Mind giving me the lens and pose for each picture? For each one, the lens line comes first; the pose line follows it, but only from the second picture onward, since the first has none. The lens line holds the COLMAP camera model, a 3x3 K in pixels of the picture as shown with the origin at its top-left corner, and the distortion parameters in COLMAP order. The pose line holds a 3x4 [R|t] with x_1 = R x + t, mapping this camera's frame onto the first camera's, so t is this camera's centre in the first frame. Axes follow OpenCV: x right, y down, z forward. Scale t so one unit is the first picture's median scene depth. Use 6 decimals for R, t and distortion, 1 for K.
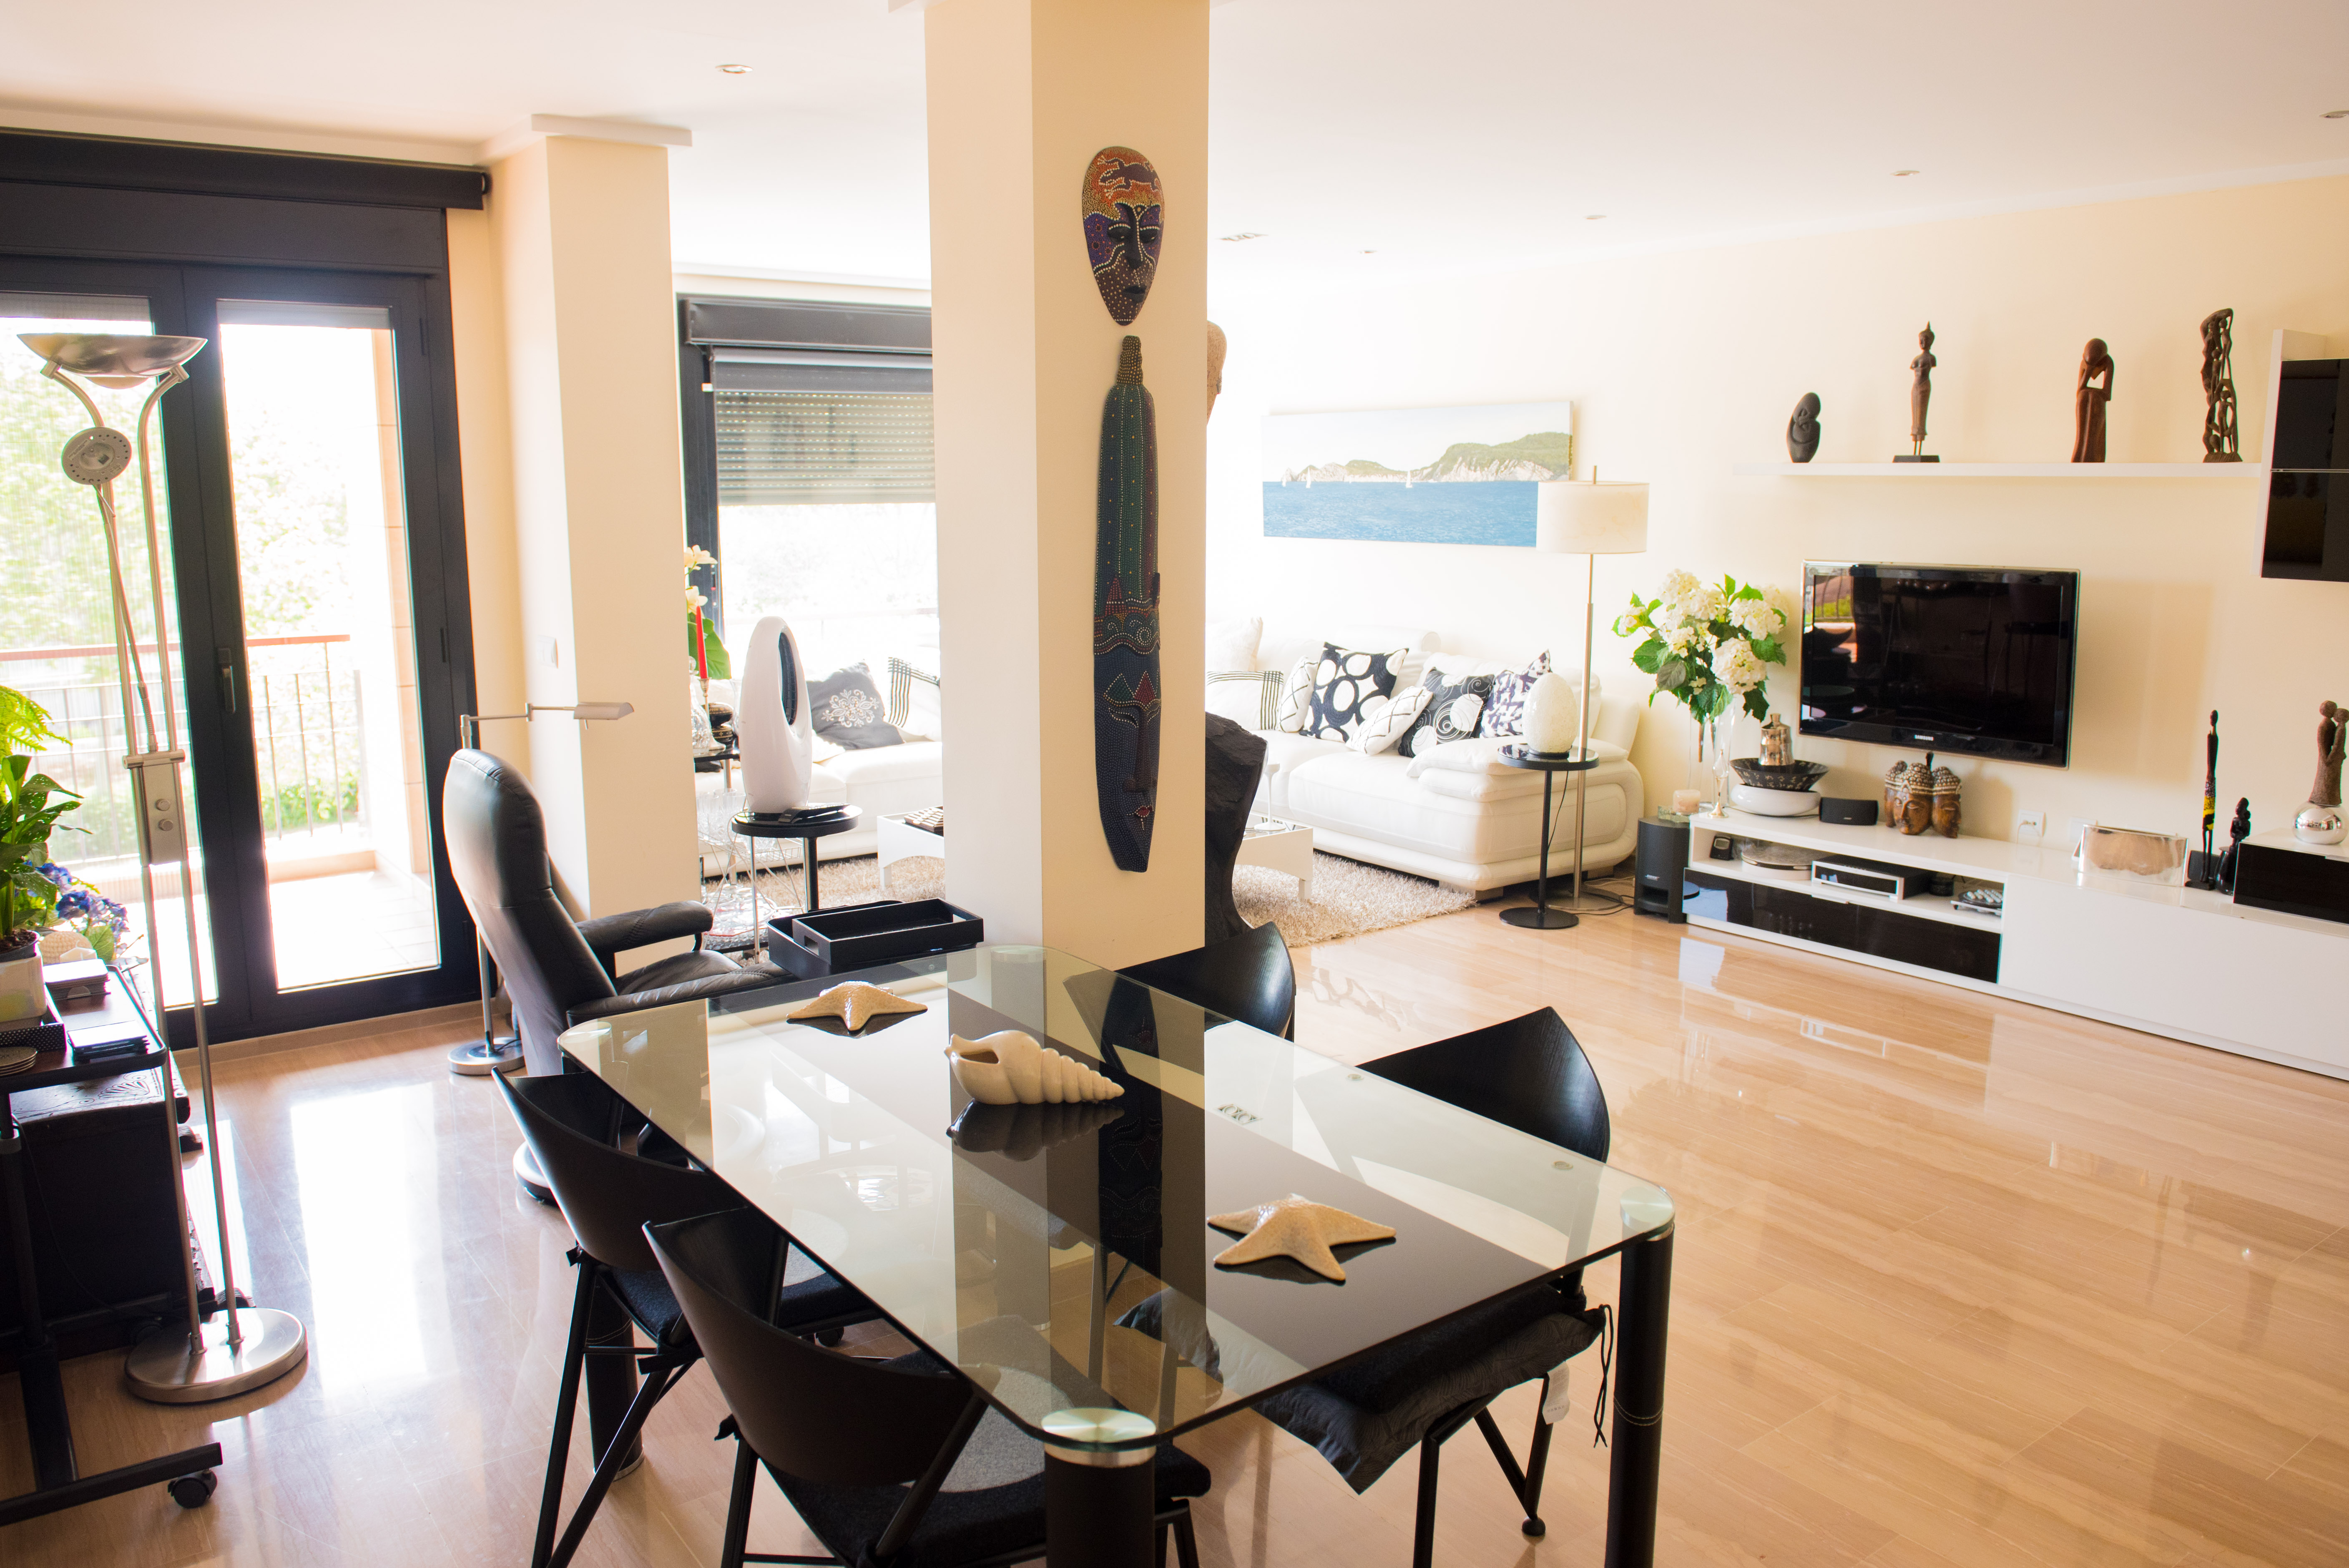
lens RADIAL K [[1678.3, 0, 1174.5], [0, 1678.3, 784.0], [0, 0, 1]] dist [-0.049620, 0.002468]
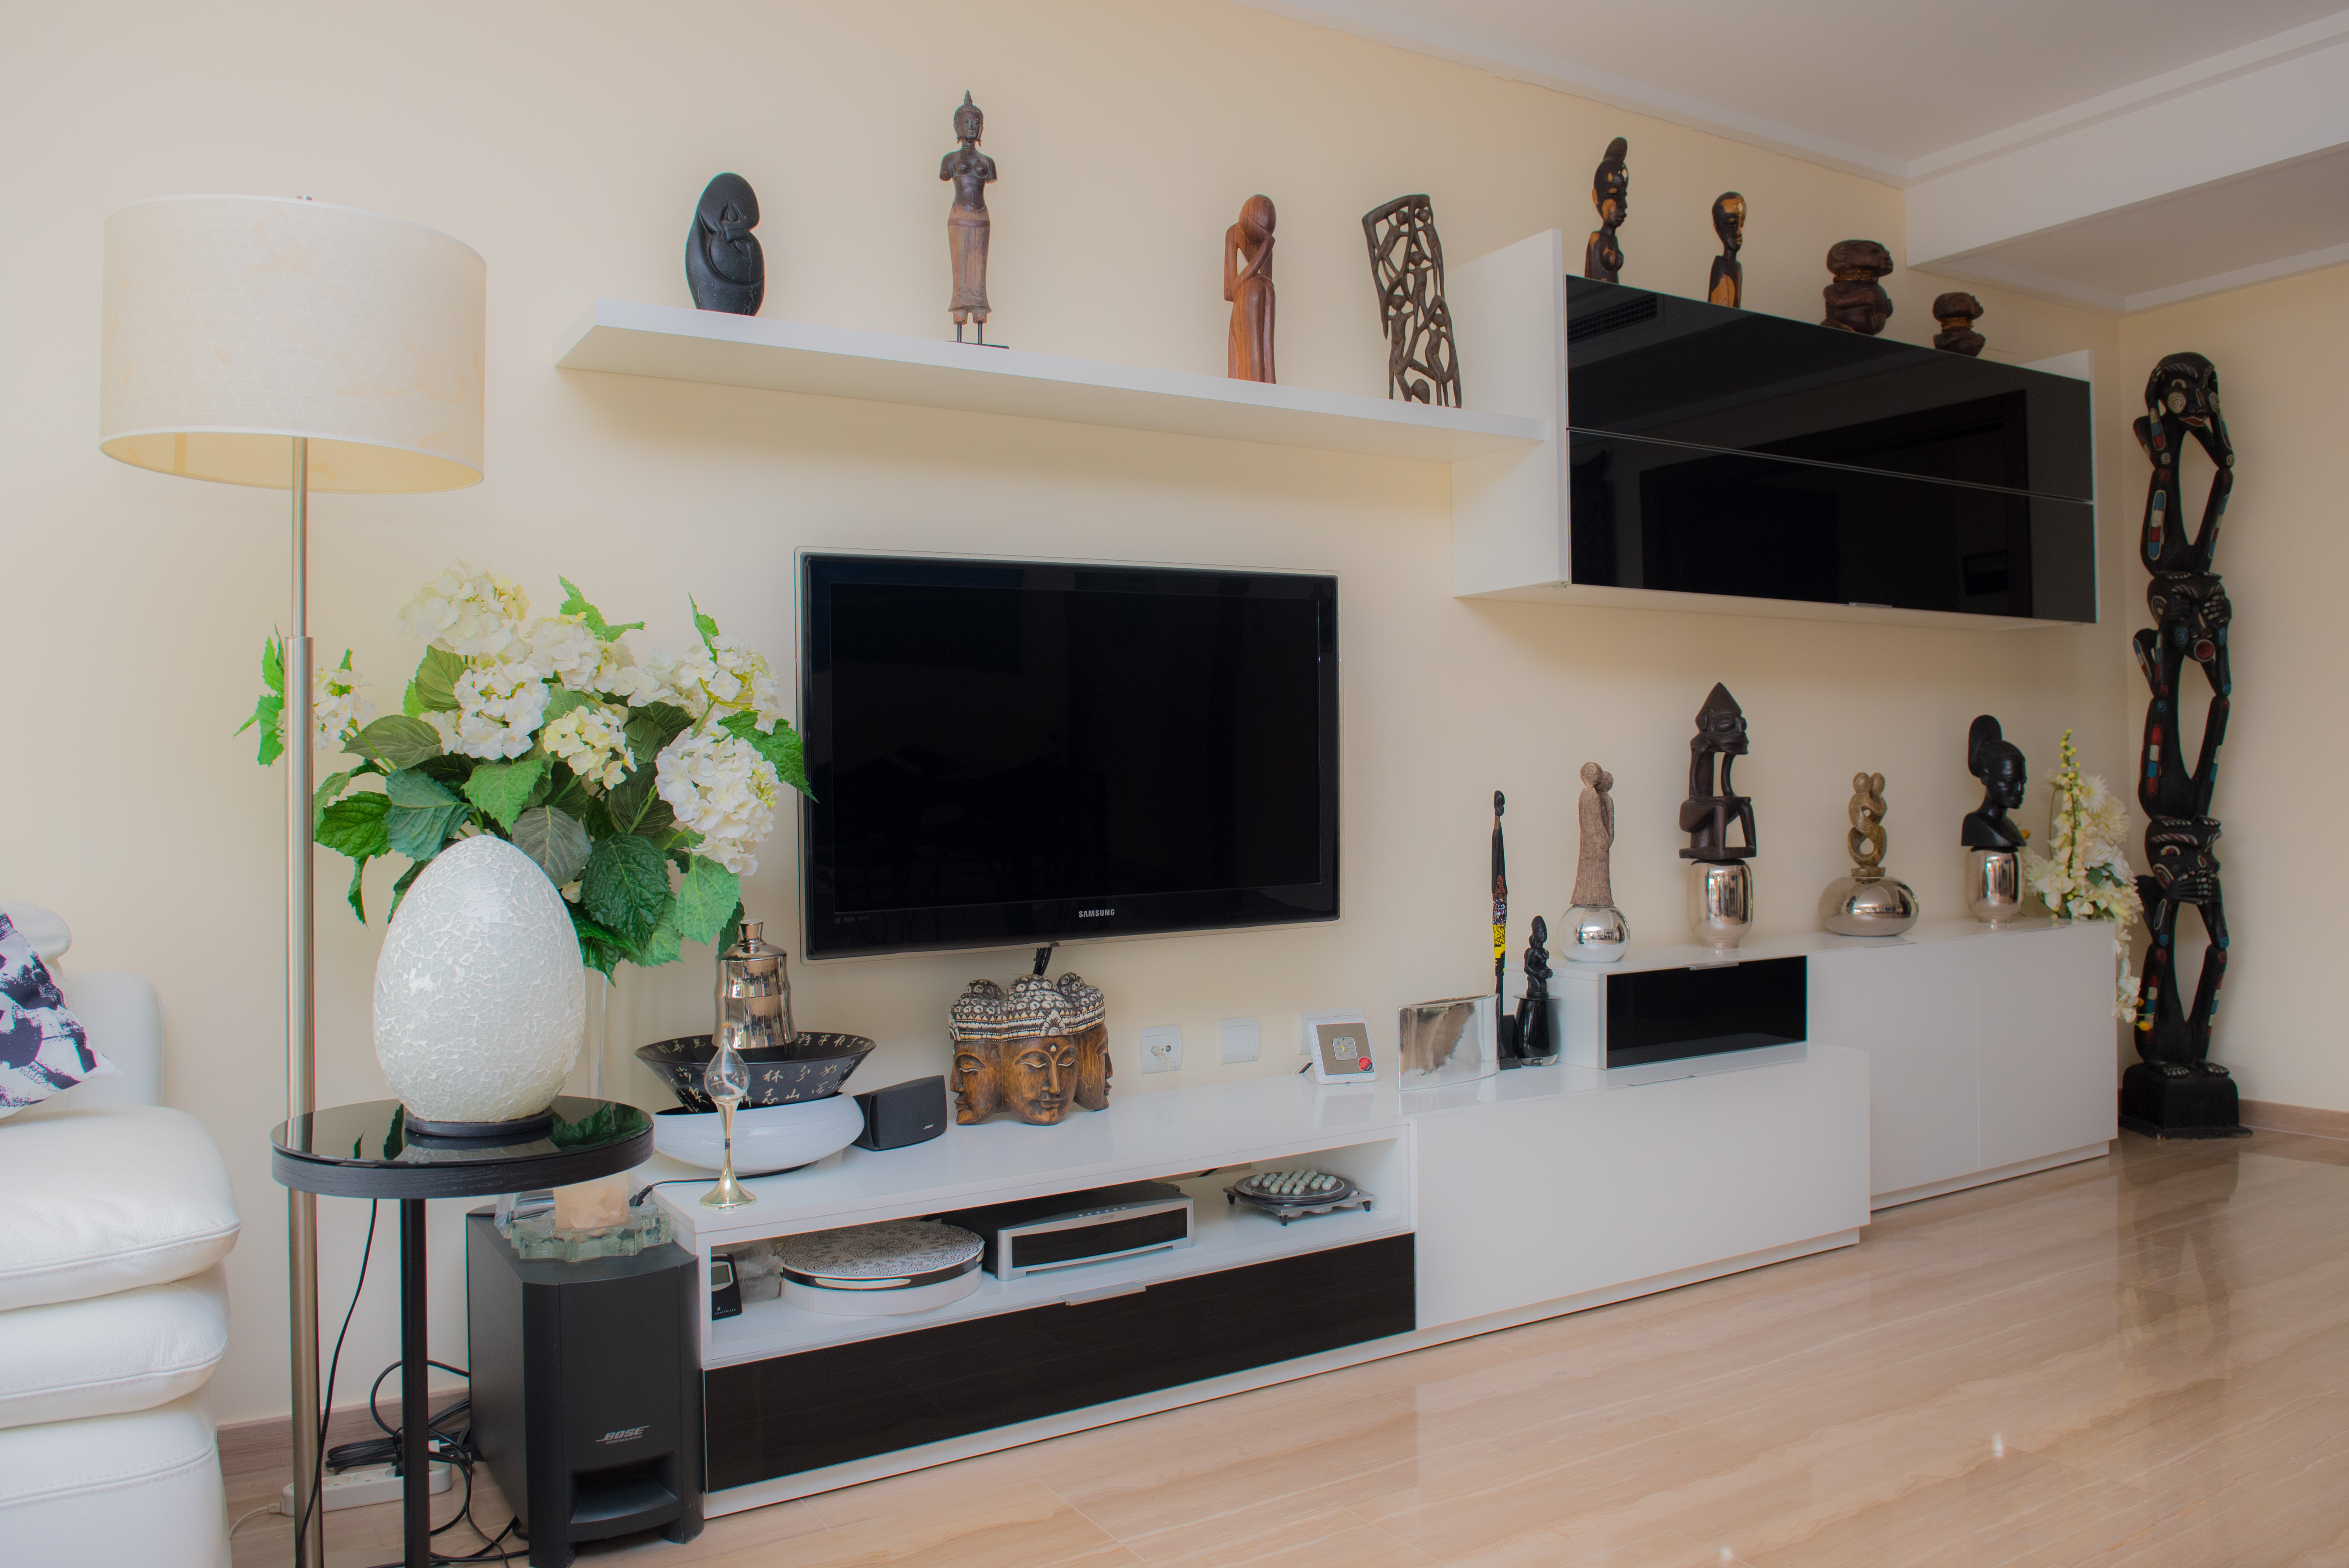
lens RADIAL K [[1719.8, 0, 1174.5], [0, 1719.8, 784.0], [0, 0, 1]] dist [-0.000515, -0.001301]
pose [[0.071473, 0.001050, 0.997442, -0.042485], [0.188013, 0.982060, -0.014506, -0.041609], [-0.979563, 0.188568, 0.069993, 0.724229]]
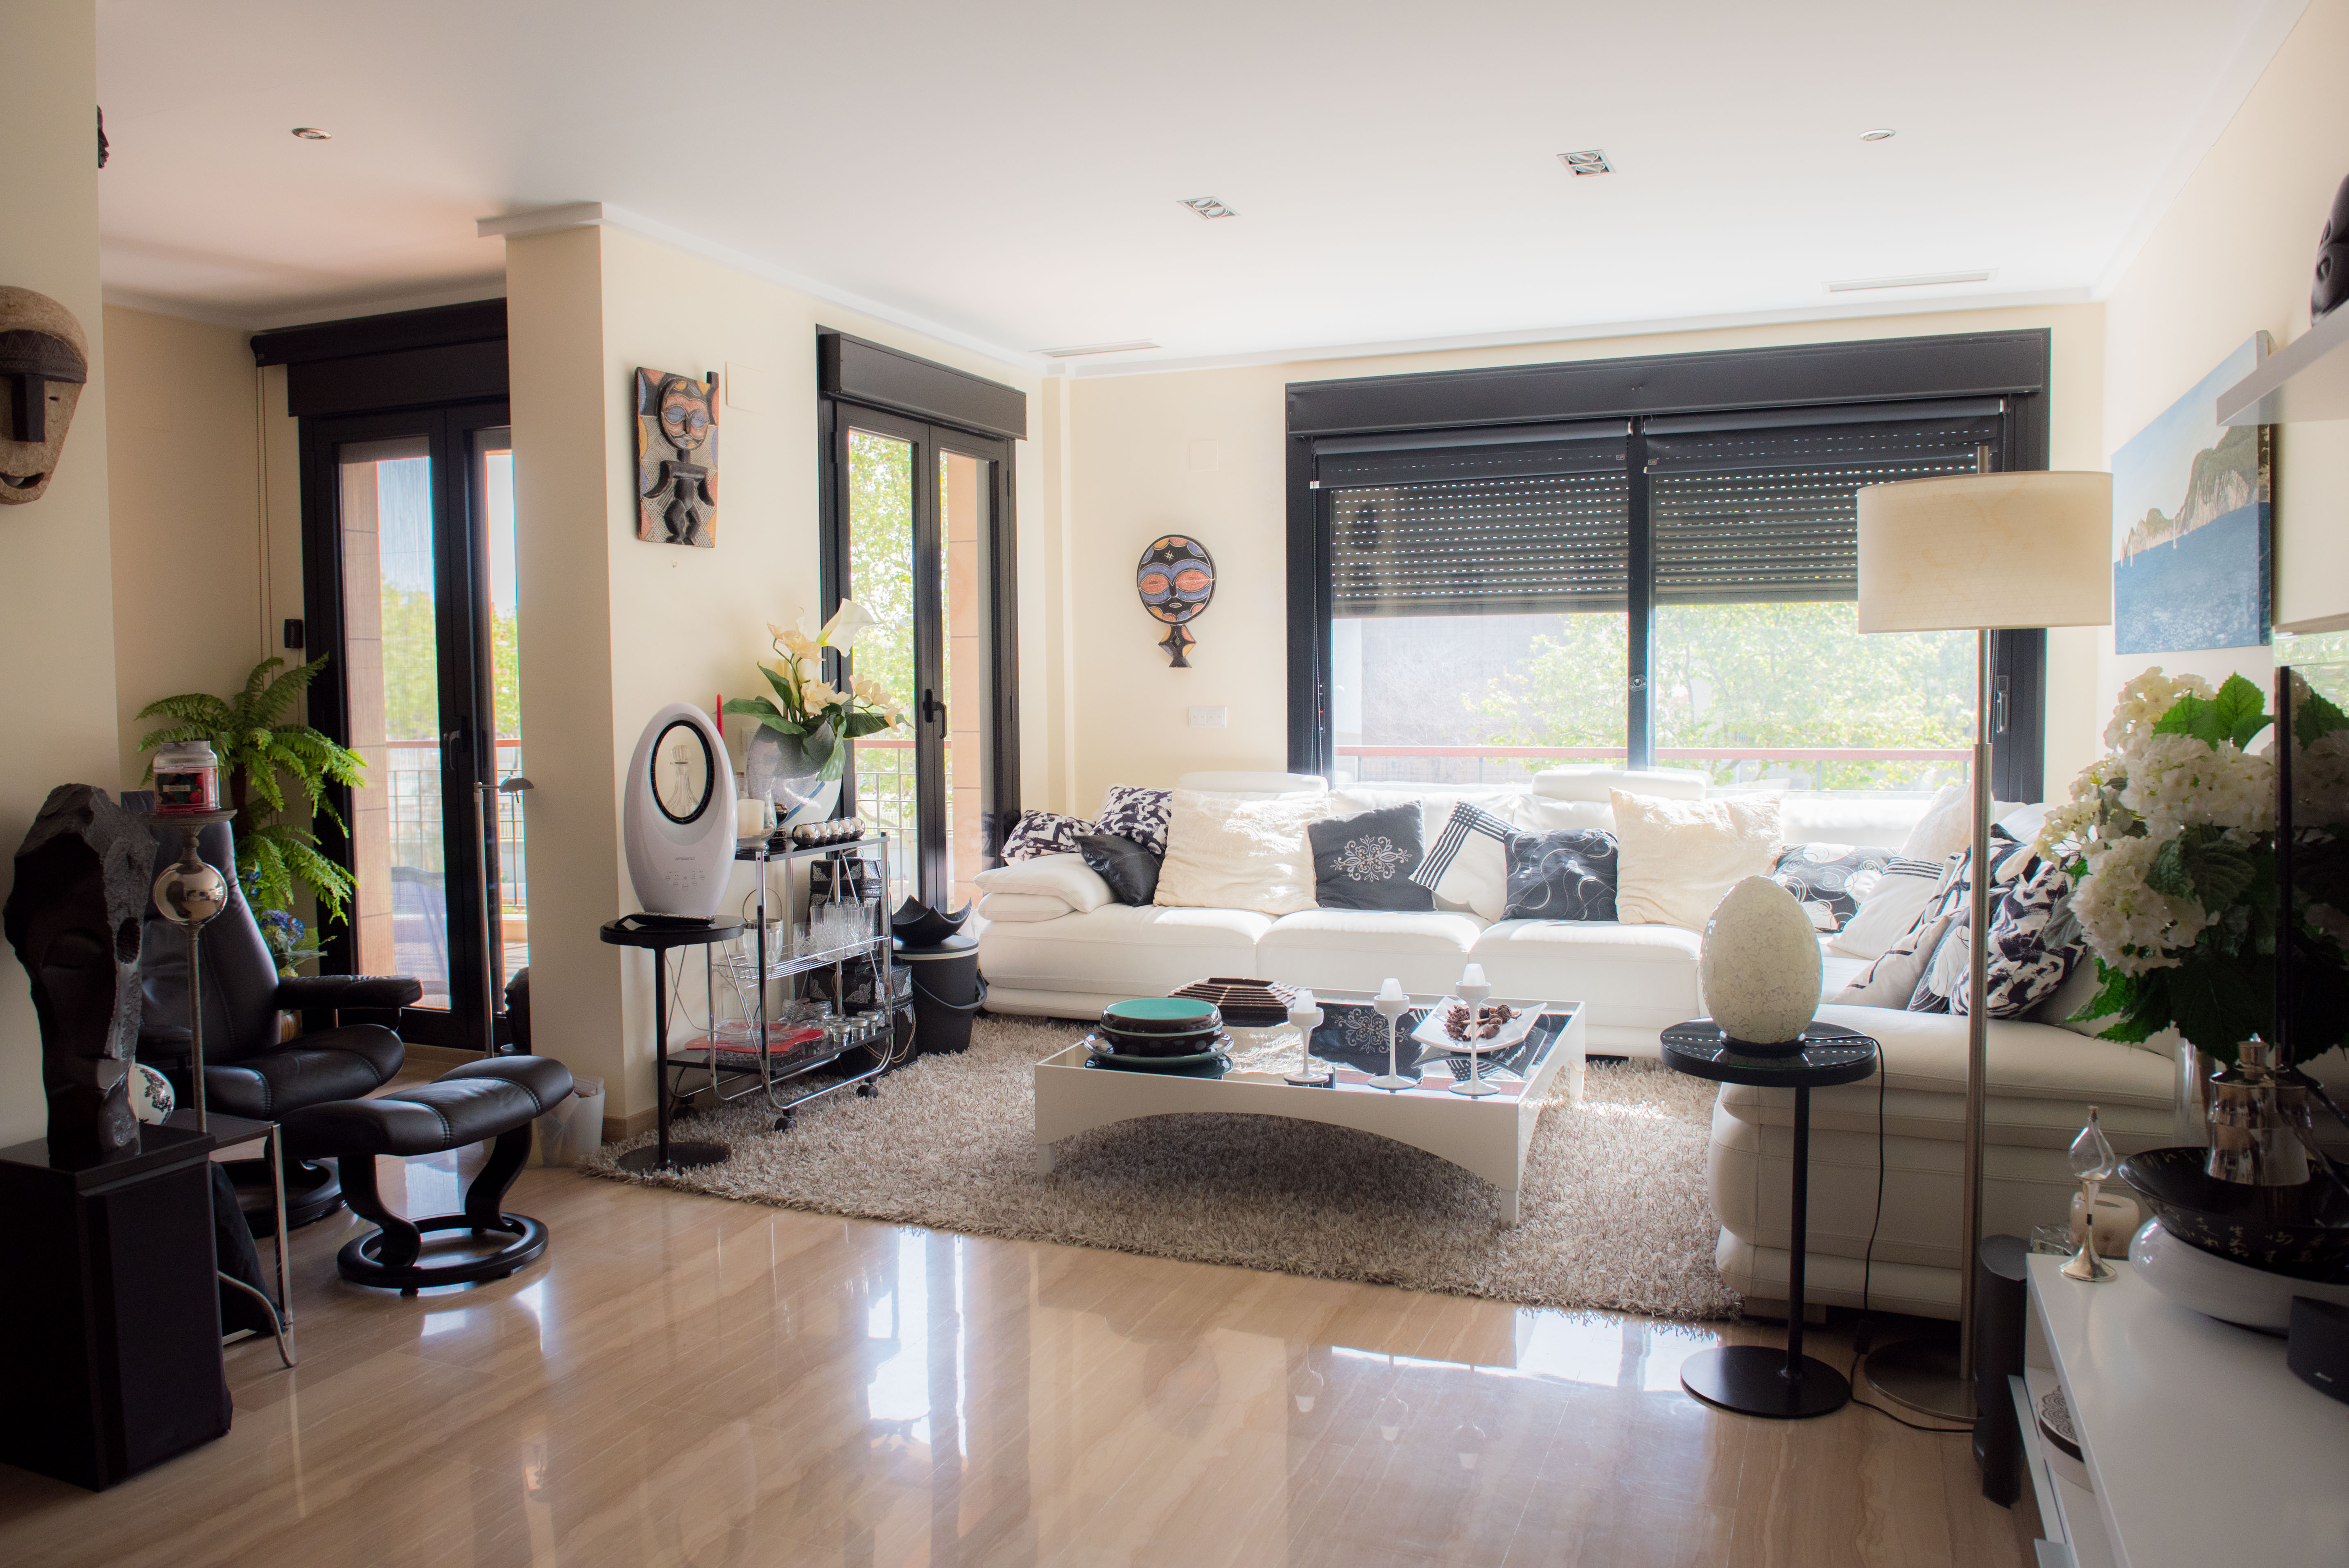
lens RADIAL K [[1678.2, 0, 1174.5], [0, 1678.2, 784.0], [0, 0, 1]] dist [-0.049620, 0.002468]
pose [[0.523488, 0.050239, -0.850550, 0.447430], [-0.141107, 0.989587, -0.028396, -0.044646], [0.840267, 0.134884, 0.525127, 0.491737]]
